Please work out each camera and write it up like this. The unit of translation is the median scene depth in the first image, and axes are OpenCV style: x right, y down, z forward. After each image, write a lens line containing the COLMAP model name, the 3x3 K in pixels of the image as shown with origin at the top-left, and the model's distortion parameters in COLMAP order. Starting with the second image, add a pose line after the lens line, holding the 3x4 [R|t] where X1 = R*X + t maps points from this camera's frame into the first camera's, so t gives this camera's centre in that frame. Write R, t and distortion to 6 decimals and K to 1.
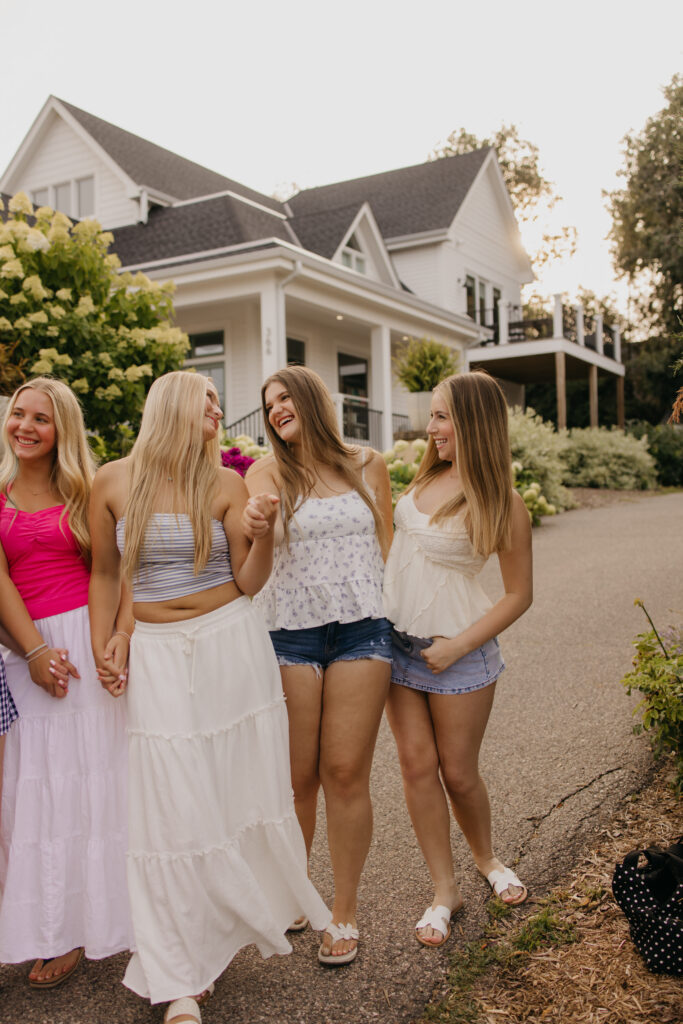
lens RADIAL K [[1041.8, 0, 343.1], [0, 1041.8, 507.3], [0, 0, 1]] dist [0.025812, -0.001152]
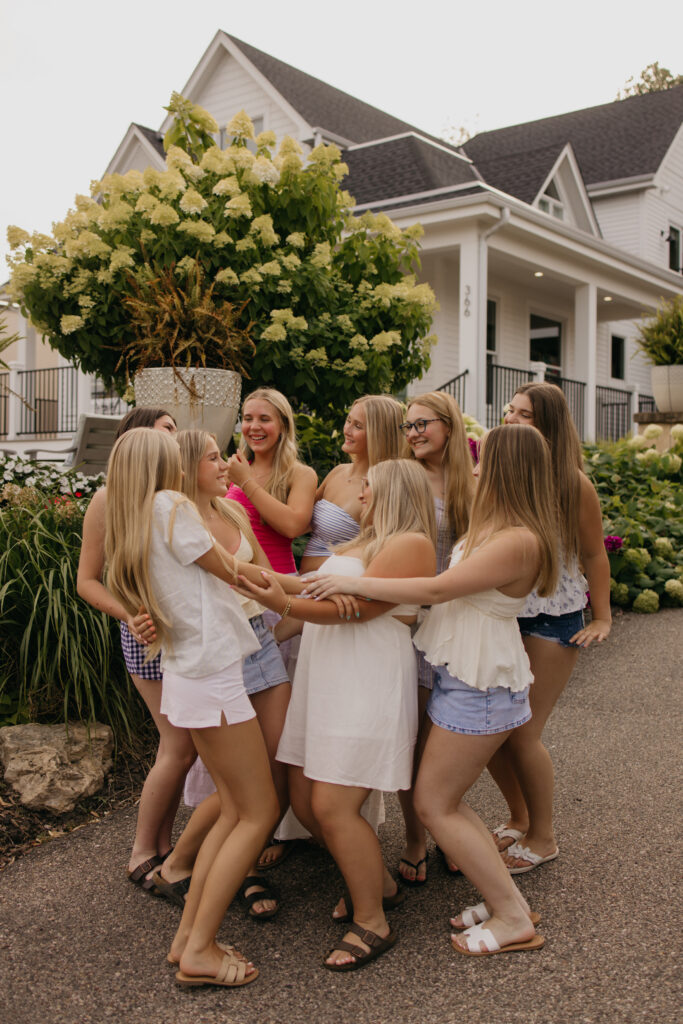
lens RADIAL K [[1076.0, 0, 336.8], [0, 1076.0, 495.9], [0, 0, 1]] dist [0.027136, 0.001847]
pose [[0.991112, 0.034004, -0.128611, -0.059590], [-0.031222, 0.999234, 0.023591, -0.014845], [0.129315, -0.019366, 0.991414, 0.093272]]
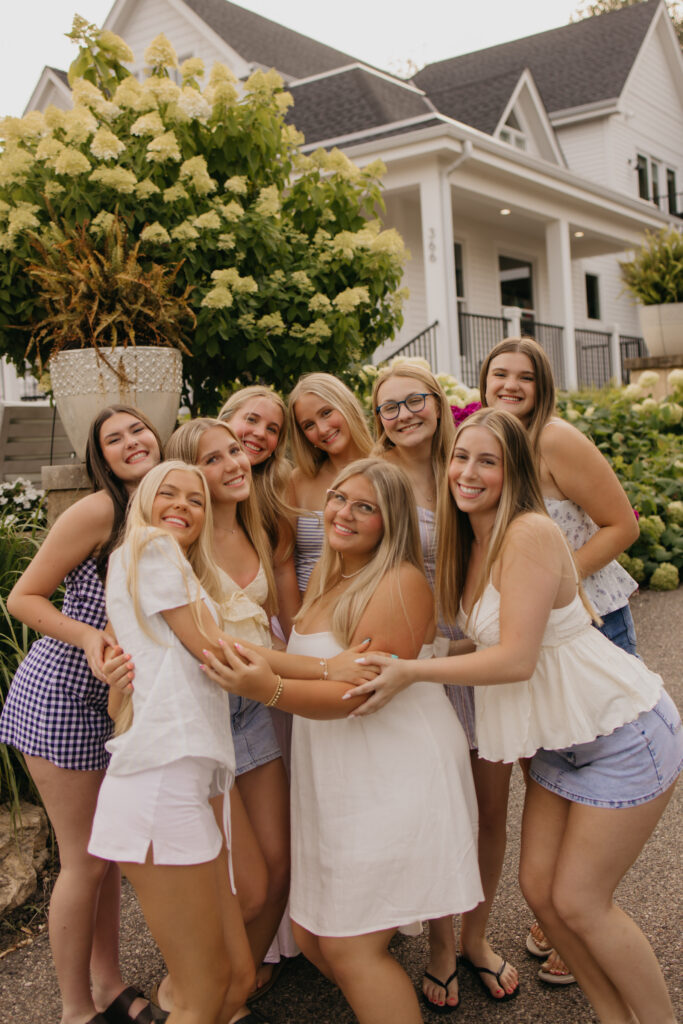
lens RADIAL K [[1132.9, 0, 385.6], [0, 1132.9, 466.2], [0, 0, 1]] dist [0.019387, -0.000694]
pose [[0.997944, -0.032456, -0.055268, -0.066005], [0.034389, 0.998817, 0.034377, -0.022755], [0.054087, -0.036207, 0.997880, 0.135015]]
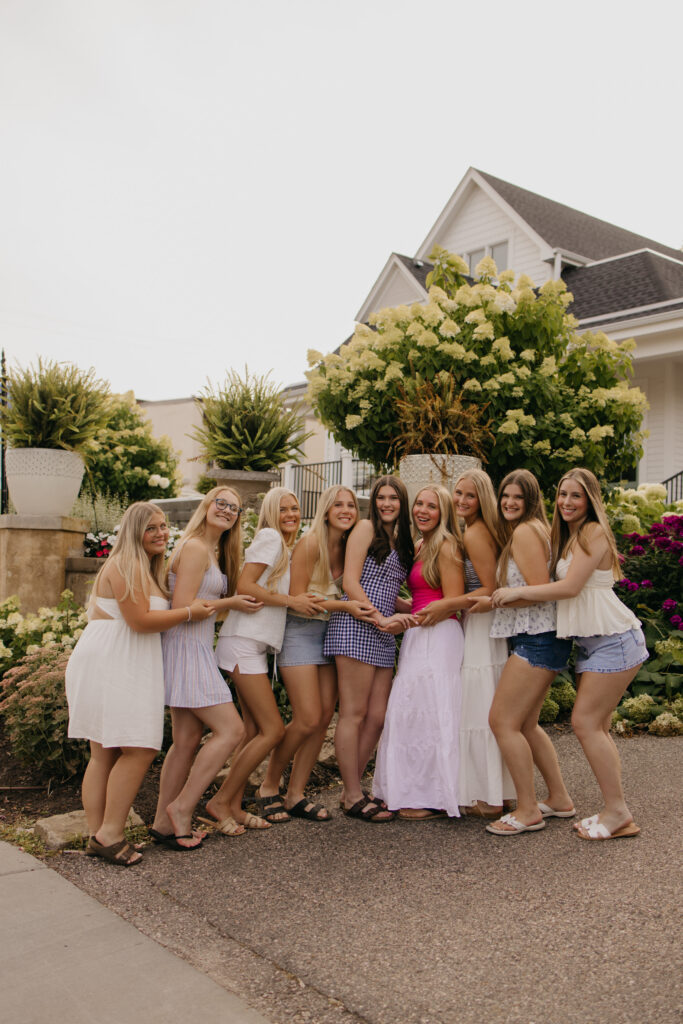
lens RADIAL K [[1041.8, 0, 343.1], [0, 1041.8, 507.3], [0, 0, 1]] dist [0.025812, -0.001152]
pose [[0.937486, 0.034257, -0.346334, -0.039421], [-0.053843, 0.997439, -0.047087, -0.001502], [0.343834, 0.062791, 0.936929, 0.009175]]
